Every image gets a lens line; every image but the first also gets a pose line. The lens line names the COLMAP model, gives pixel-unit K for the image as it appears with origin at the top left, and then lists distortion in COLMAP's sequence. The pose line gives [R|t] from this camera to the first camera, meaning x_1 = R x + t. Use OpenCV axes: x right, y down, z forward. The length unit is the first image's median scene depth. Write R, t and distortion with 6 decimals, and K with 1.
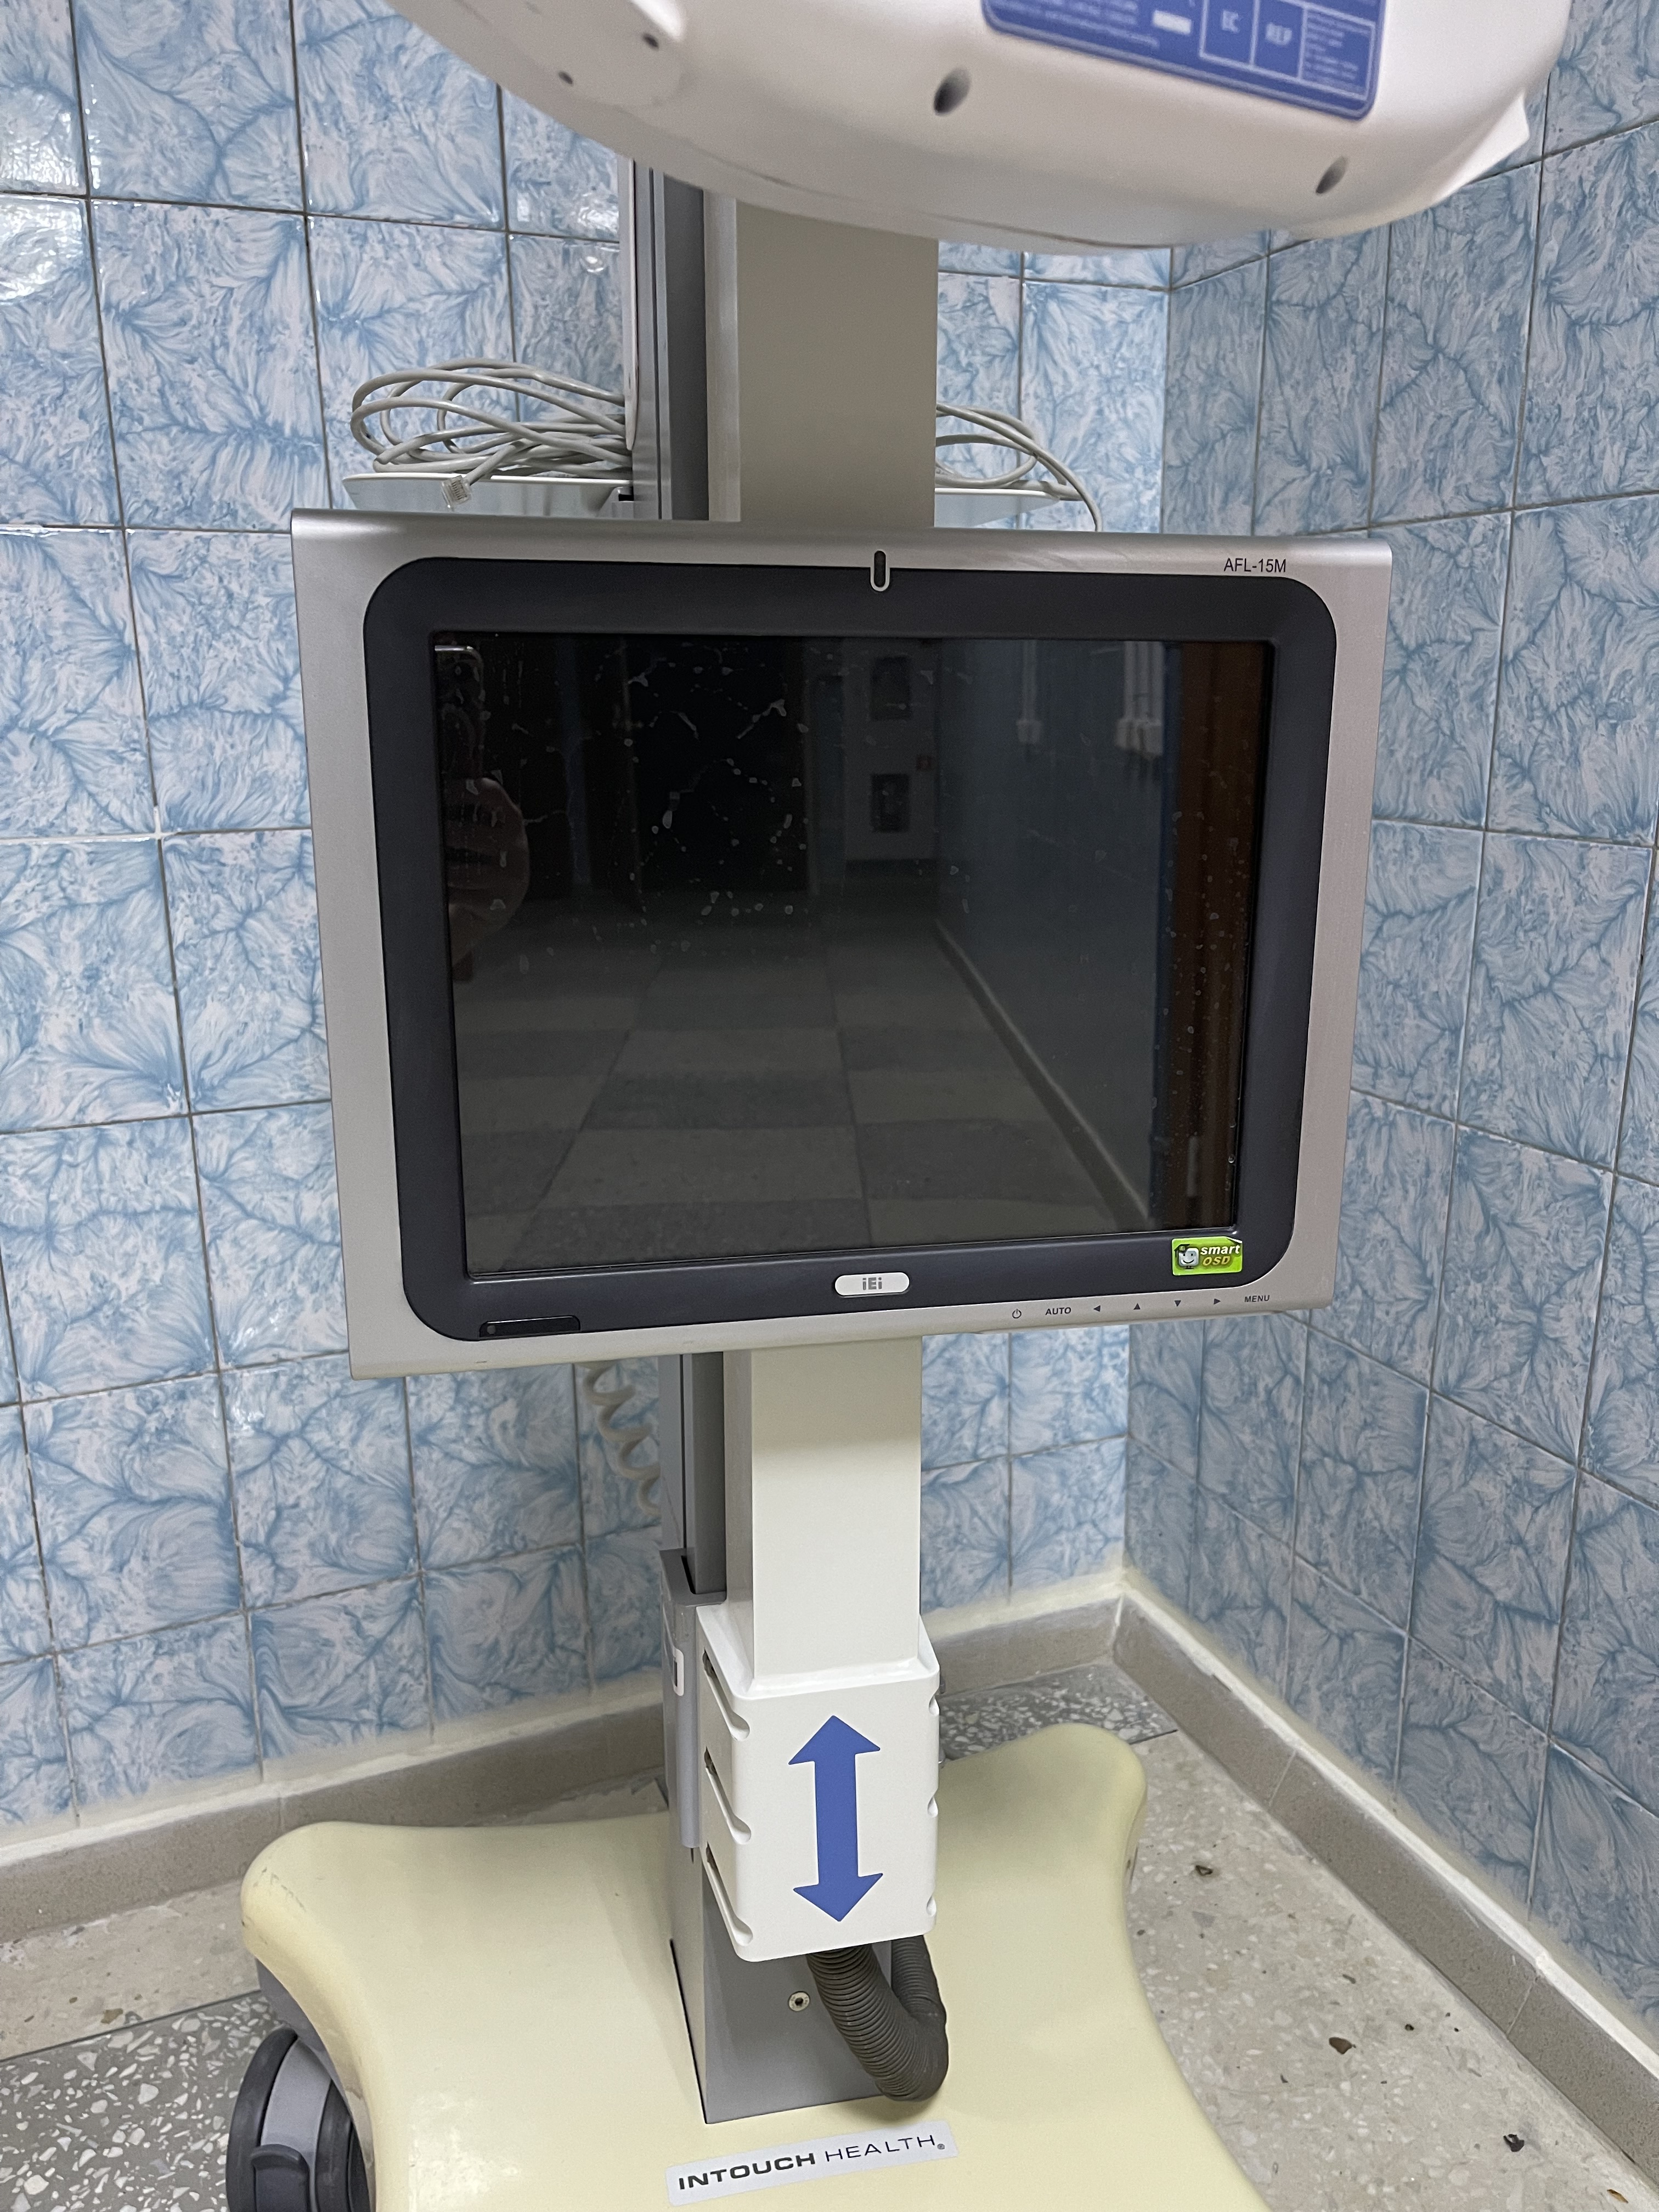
lens RADIAL K [[1690.4, 0, 835.2], [0, 1690.4, 1124.8], [0, 0, 1]] dist [0.067930, -0.099962]
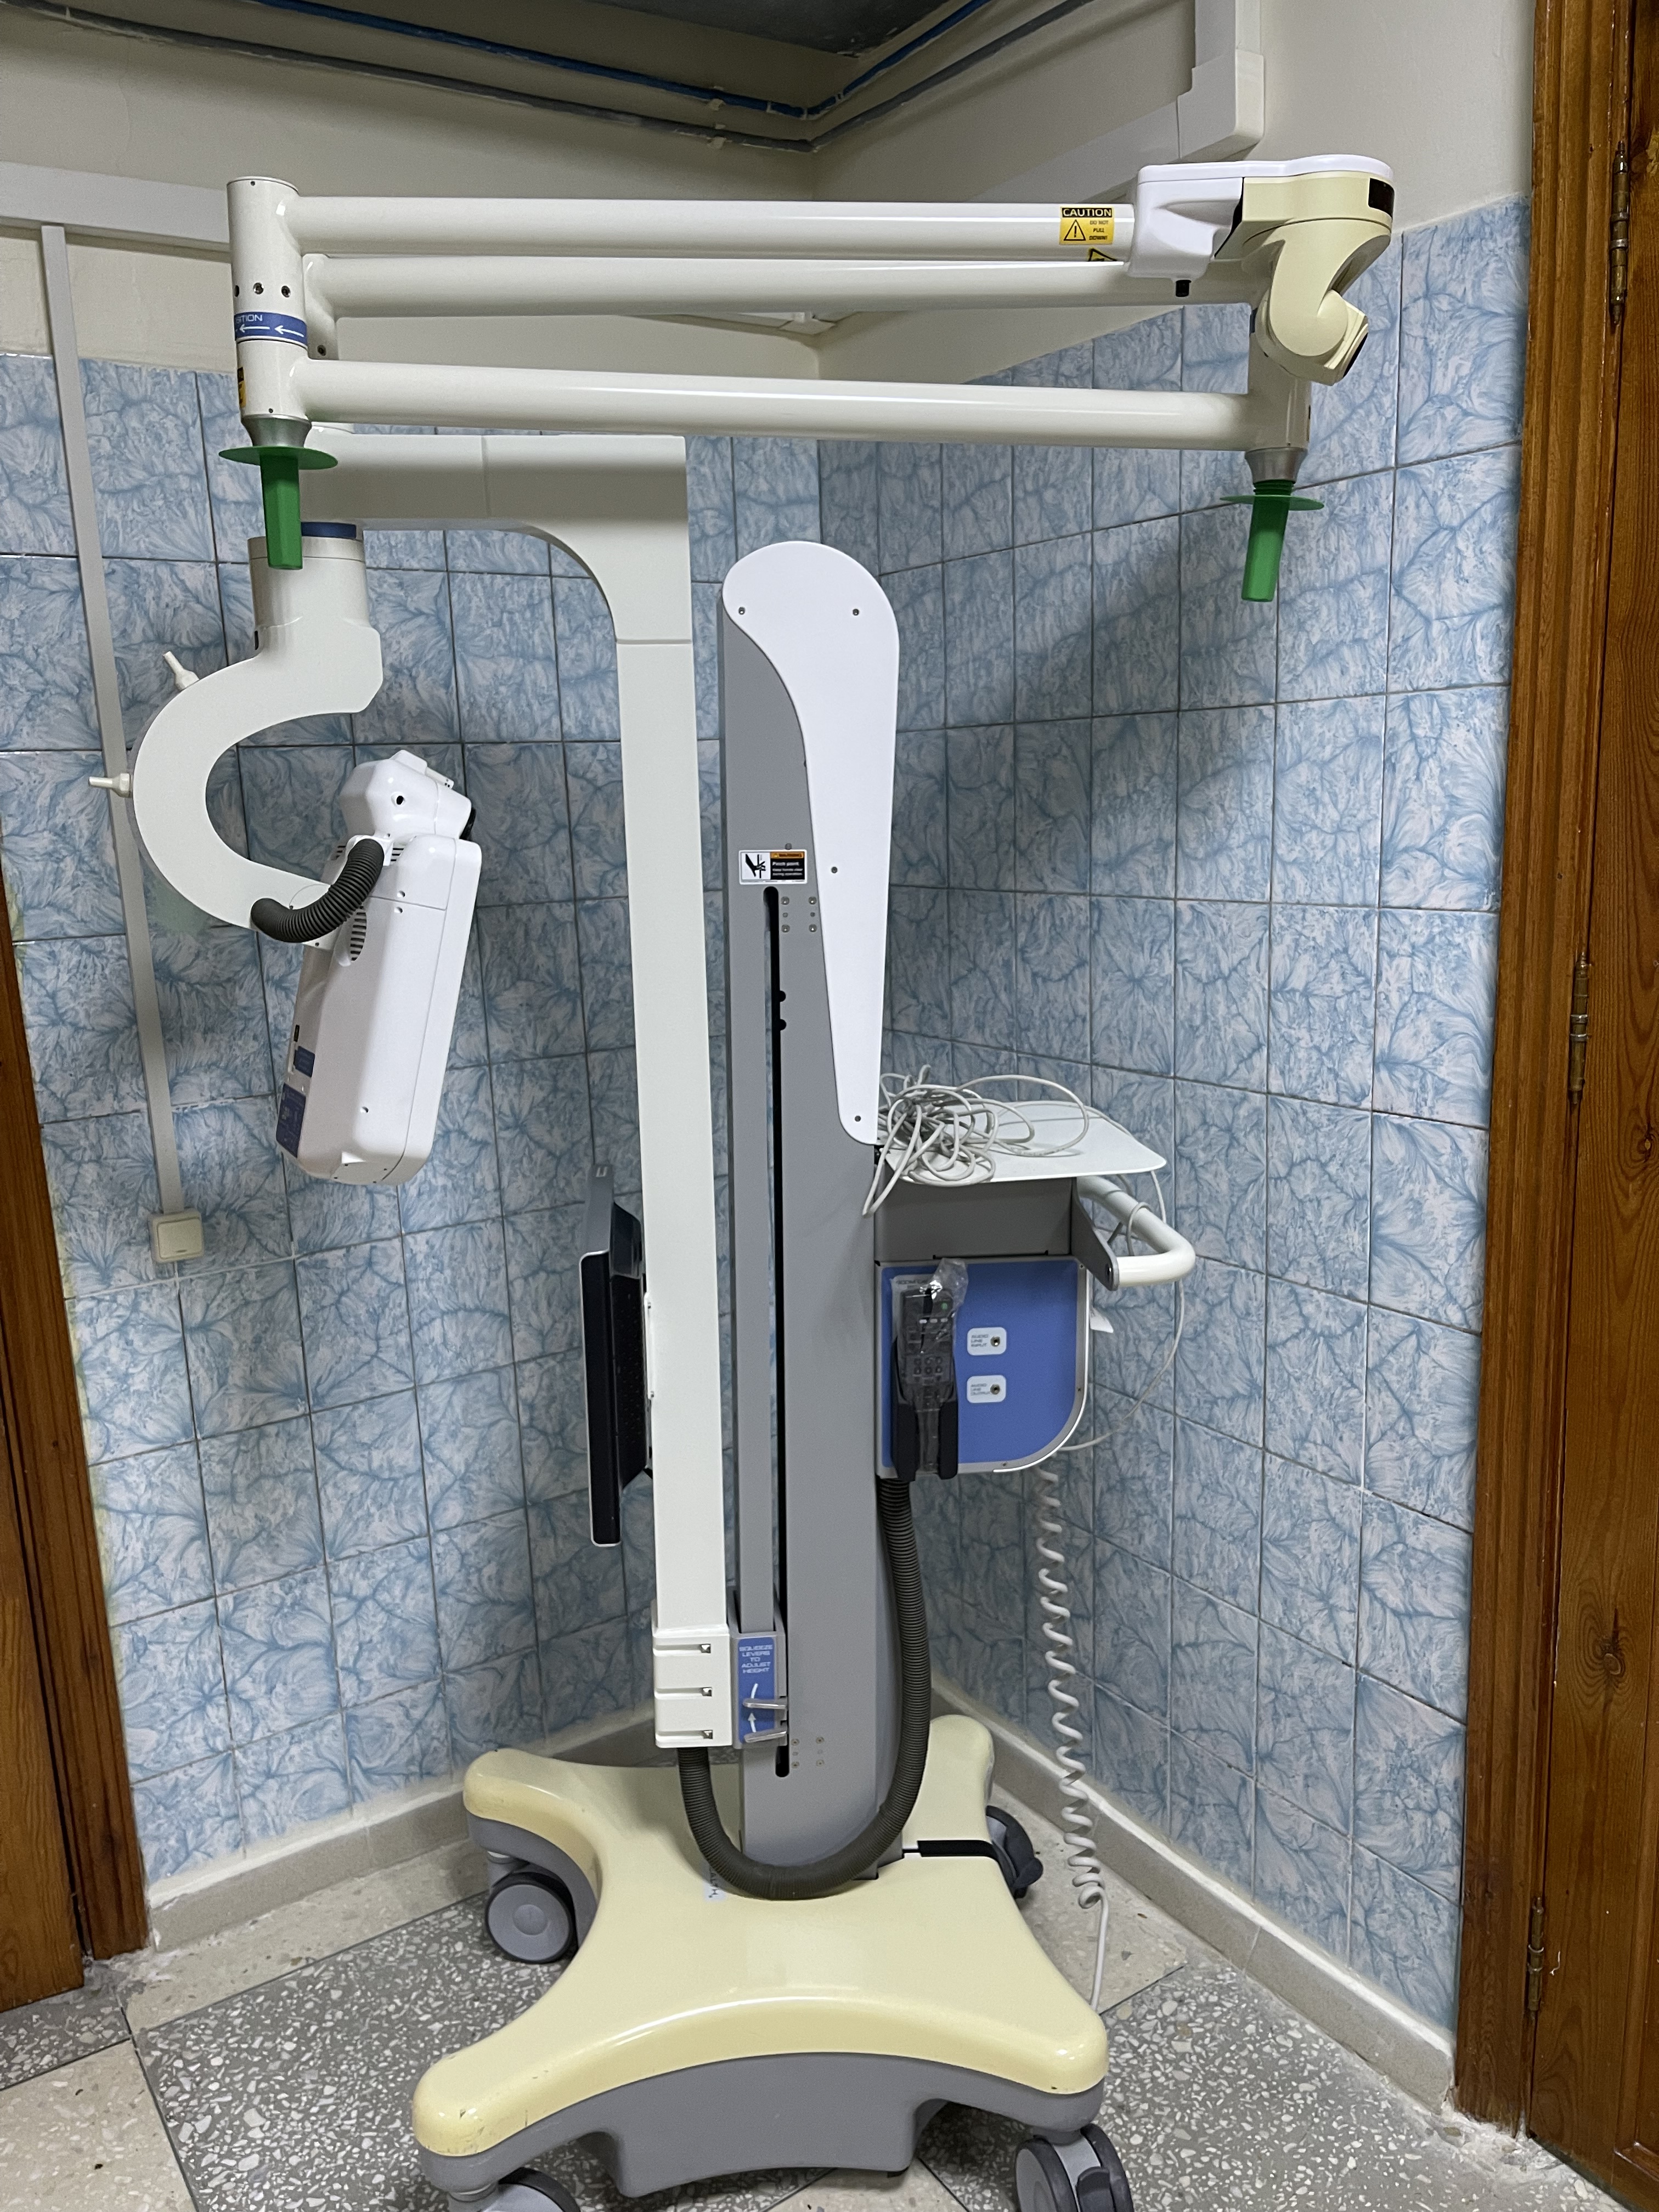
lens RADIAL K [[1669.1, 0, 838.7], [0, 1669.1, 1123.0], [0, 0, 1]] dist [0.055781, -0.067106]
pose [[0.981078, -0.063763, 0.182813, -0.141574], [0.075114, 0.995610, -0.055842, -0.153967], [-0.178449, 0.068518, 0.981561, -0.726965]]
